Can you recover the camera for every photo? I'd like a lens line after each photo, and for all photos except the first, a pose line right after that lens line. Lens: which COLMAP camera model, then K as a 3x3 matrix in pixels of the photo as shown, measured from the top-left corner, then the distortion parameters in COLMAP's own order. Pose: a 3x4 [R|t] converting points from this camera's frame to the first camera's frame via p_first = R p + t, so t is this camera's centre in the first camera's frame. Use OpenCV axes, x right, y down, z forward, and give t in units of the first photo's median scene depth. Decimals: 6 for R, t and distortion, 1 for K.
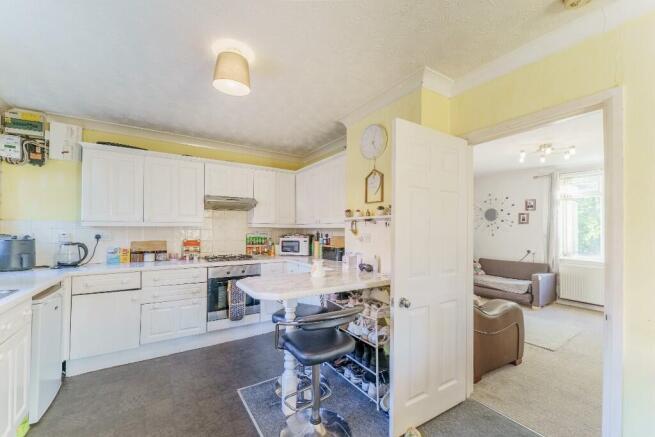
lens RADIAL K [[267.7, 0, 325.2], [0, 267.7, 224.8], [0, 0, 1]] dist [0.000589, -0.000155]
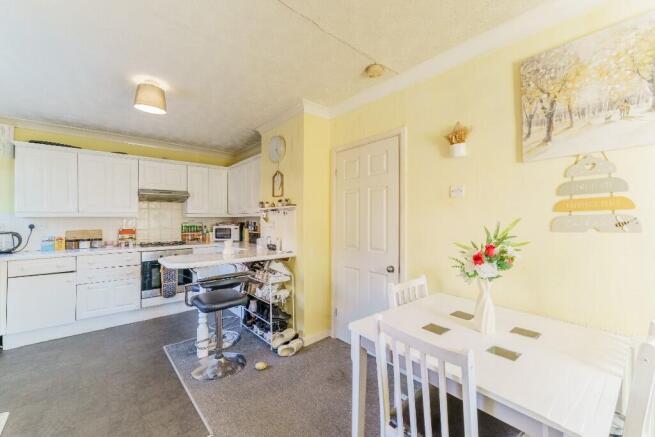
lens RADIAL K [[267.7, 0, 326.9], [0, 267.7, 216.5], [0, 0, 1]] dist [0.000589, -0.000155]
pose [[0.989897, -0.009007, 0.141505, 0.201752], [0.008054, 0.999941, 0.007304, 0.004632], [-0.141562, -0.006090, 0.989911, -0.268582]]
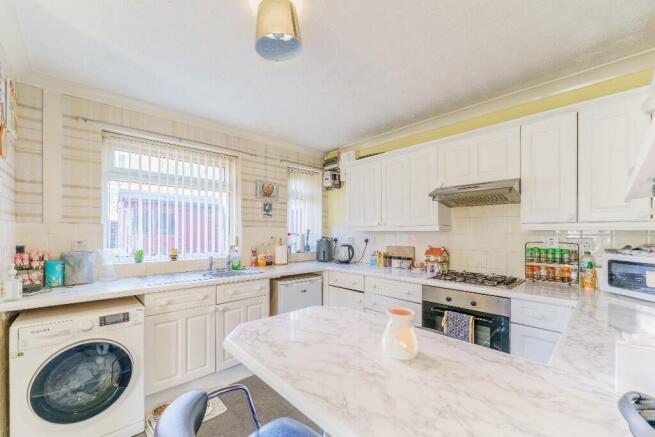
lens RADIAL K [[267.7, 0, 315.8], [0, 267.7, 233.1], [0, 0, 1]] dist [0.000589, -0.000155]
pose [[0.170166, -0.001331, -0.985415, 0.268396], [0.016119, 0.999869, 0.001433, 0.008160], [0.985284, -0.016128, 0.170165, 0.613074]]
